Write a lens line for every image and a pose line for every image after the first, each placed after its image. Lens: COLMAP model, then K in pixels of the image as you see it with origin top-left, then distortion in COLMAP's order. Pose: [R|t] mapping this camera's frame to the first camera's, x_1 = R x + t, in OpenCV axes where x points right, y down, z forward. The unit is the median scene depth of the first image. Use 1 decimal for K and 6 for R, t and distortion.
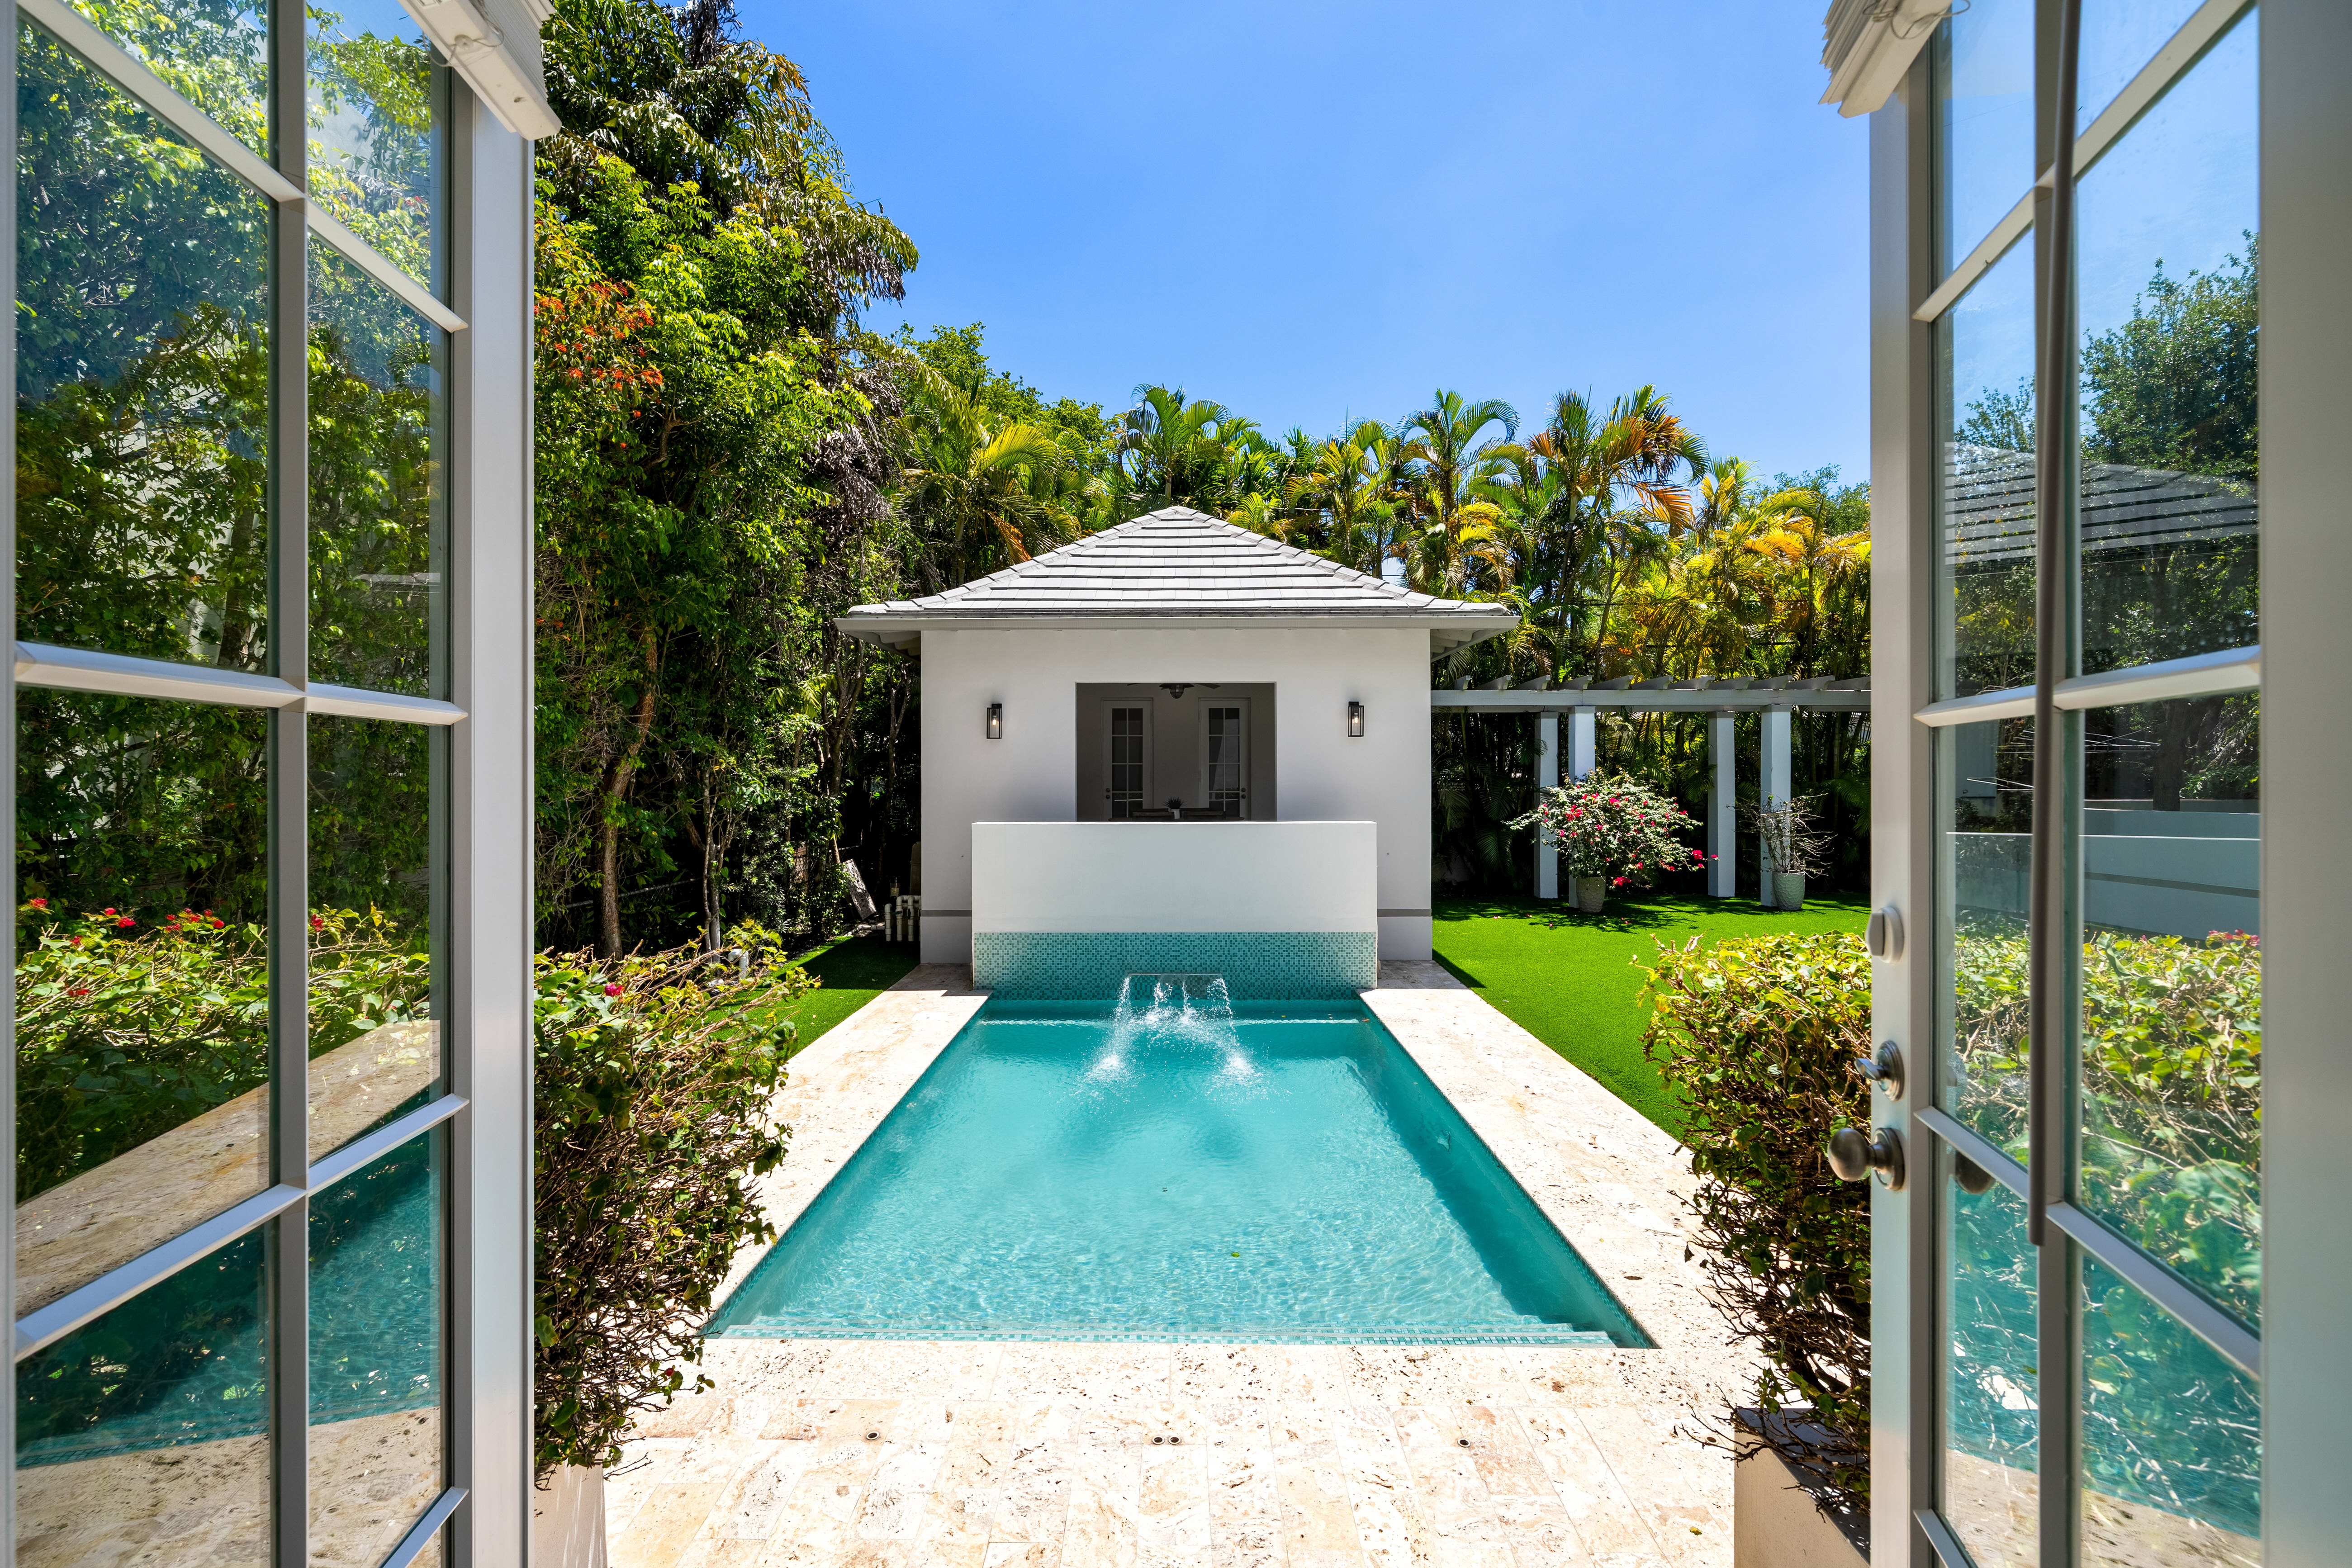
lens RADIAL K [[989.7, 0, 1167.5], [0, 989.7, 785.2], [0, 0, 1]] dist [-0.014841, 0.000067]
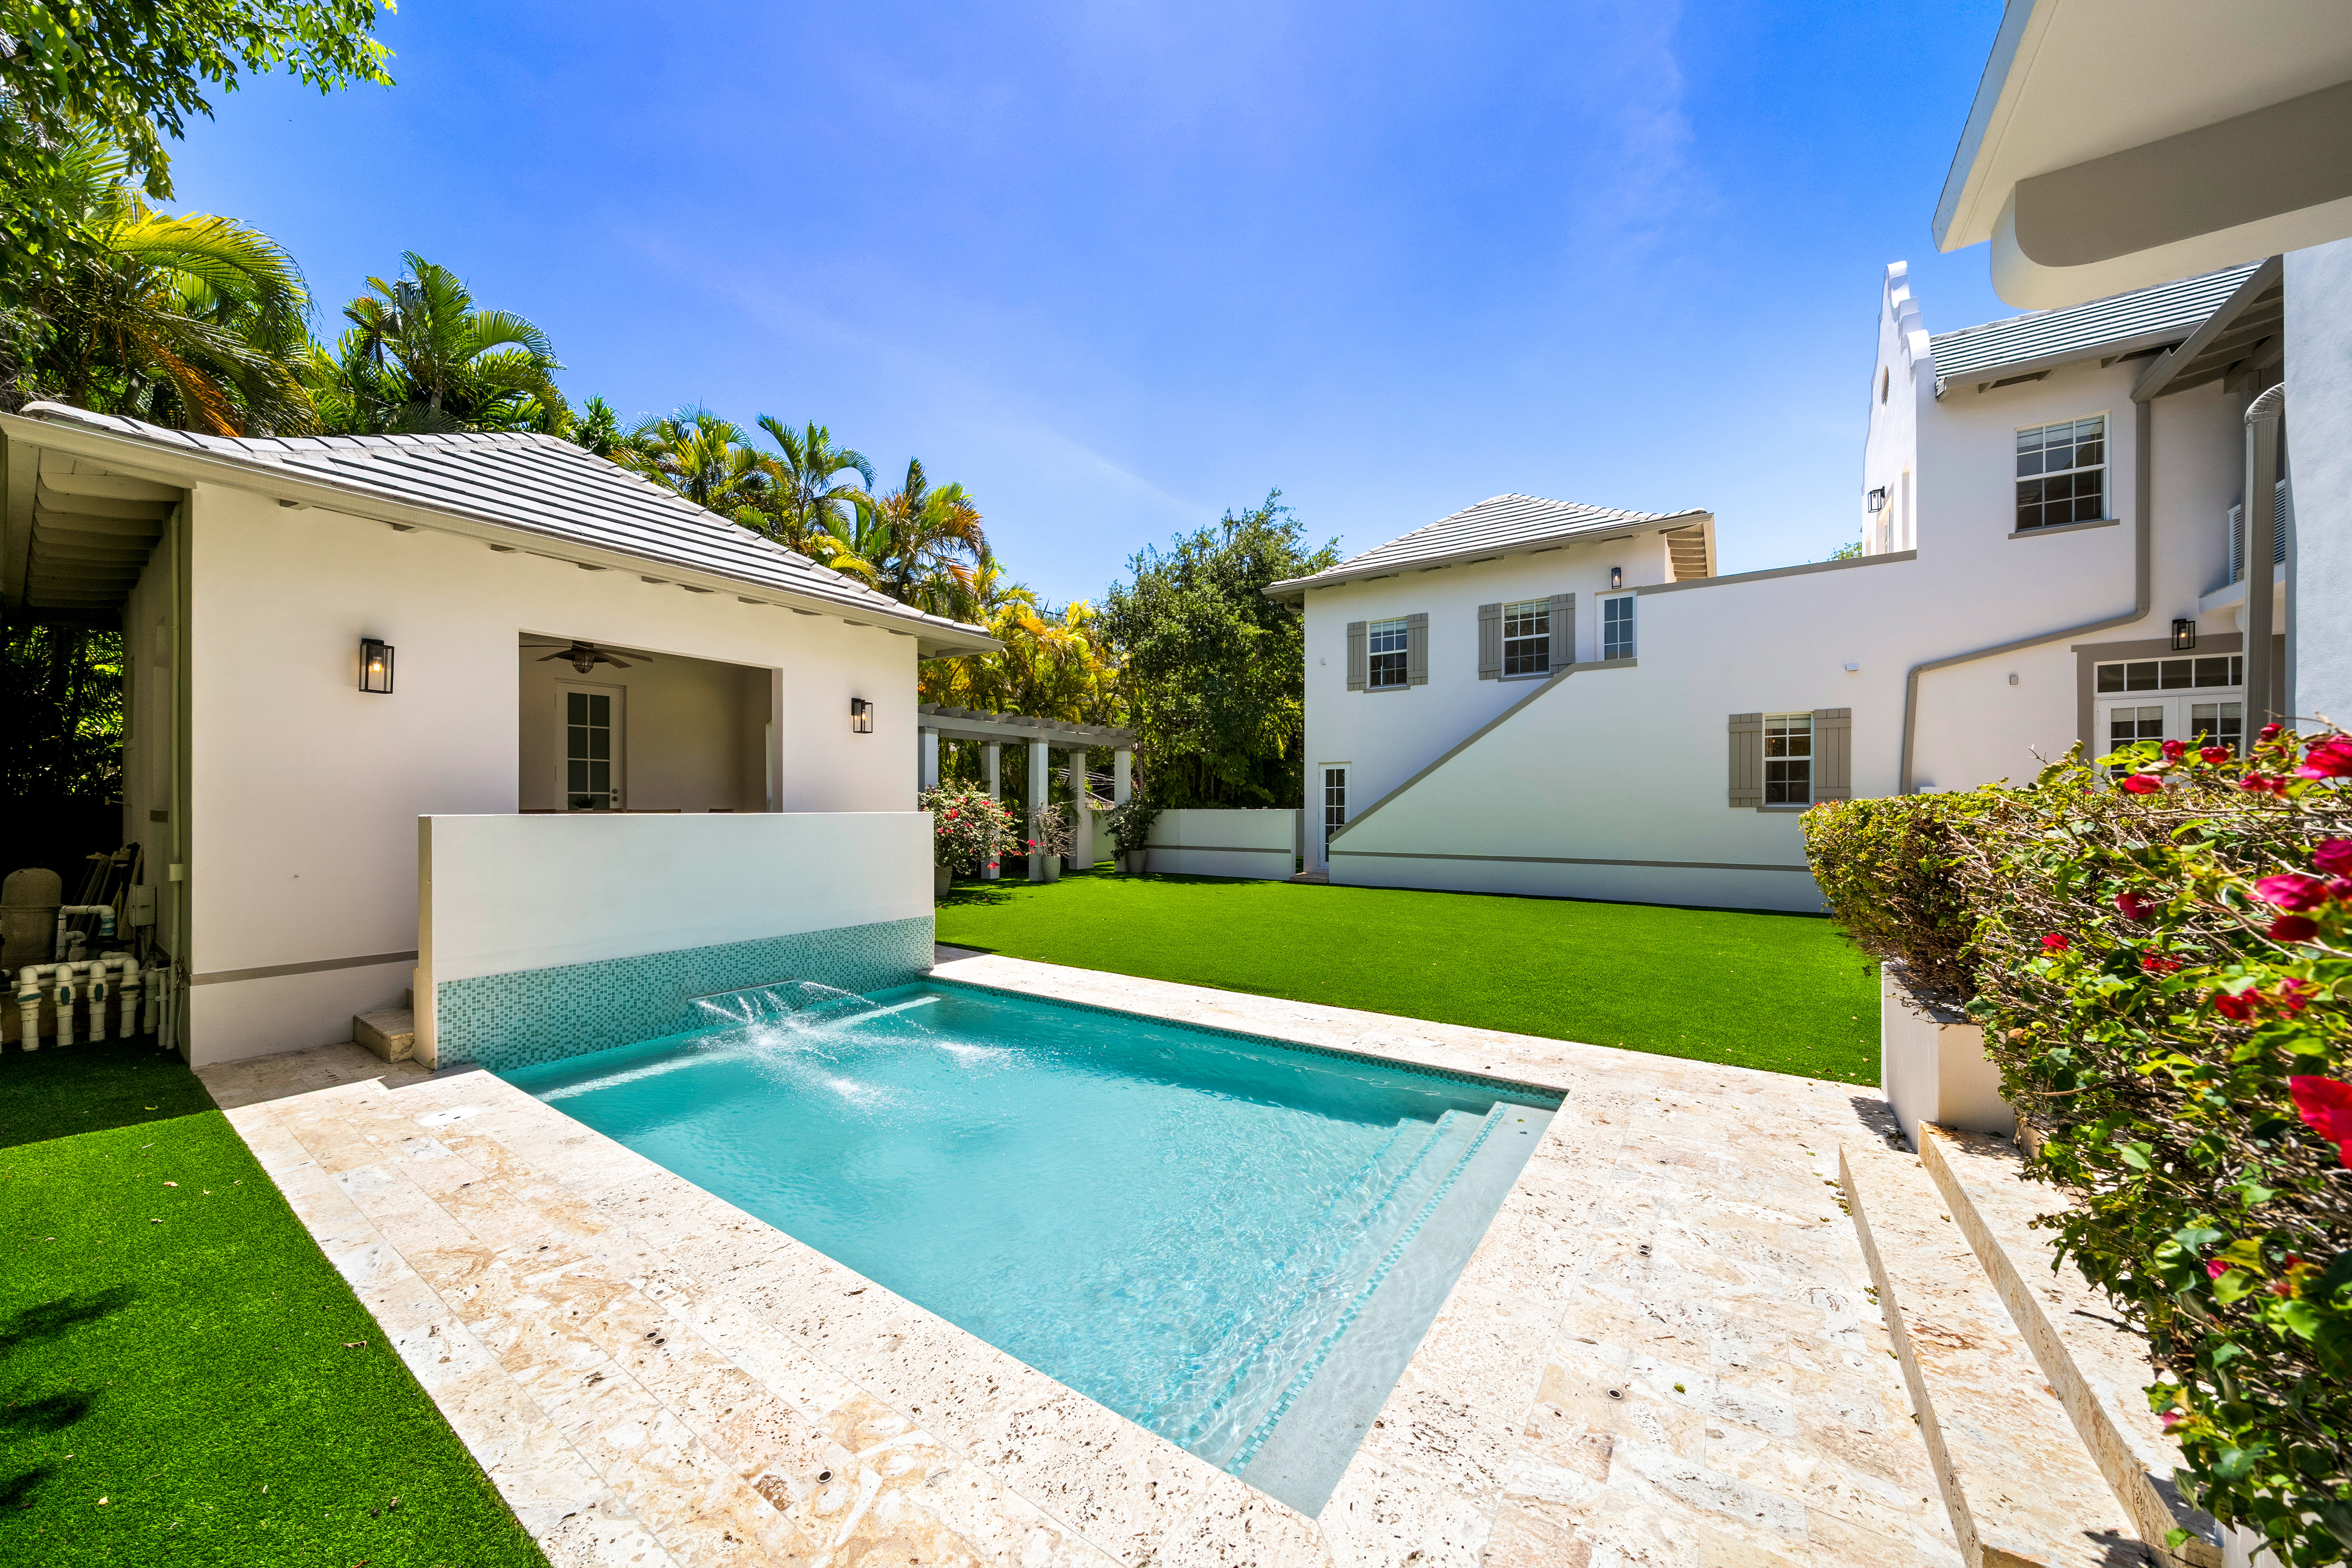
lens RADIAL K [[804.8, 0, 1180.4], [0, 804.8, 809.0], [0, 0, 1]] dist [-0.001771, -0.000715]
pose [[0.546178, 0.002525, 0.837665, -0.318814], [0.002842, 0.999984, -0.004867, 0.033137], [-0.837664, 0.005039, 0.546162, 0.256955]]
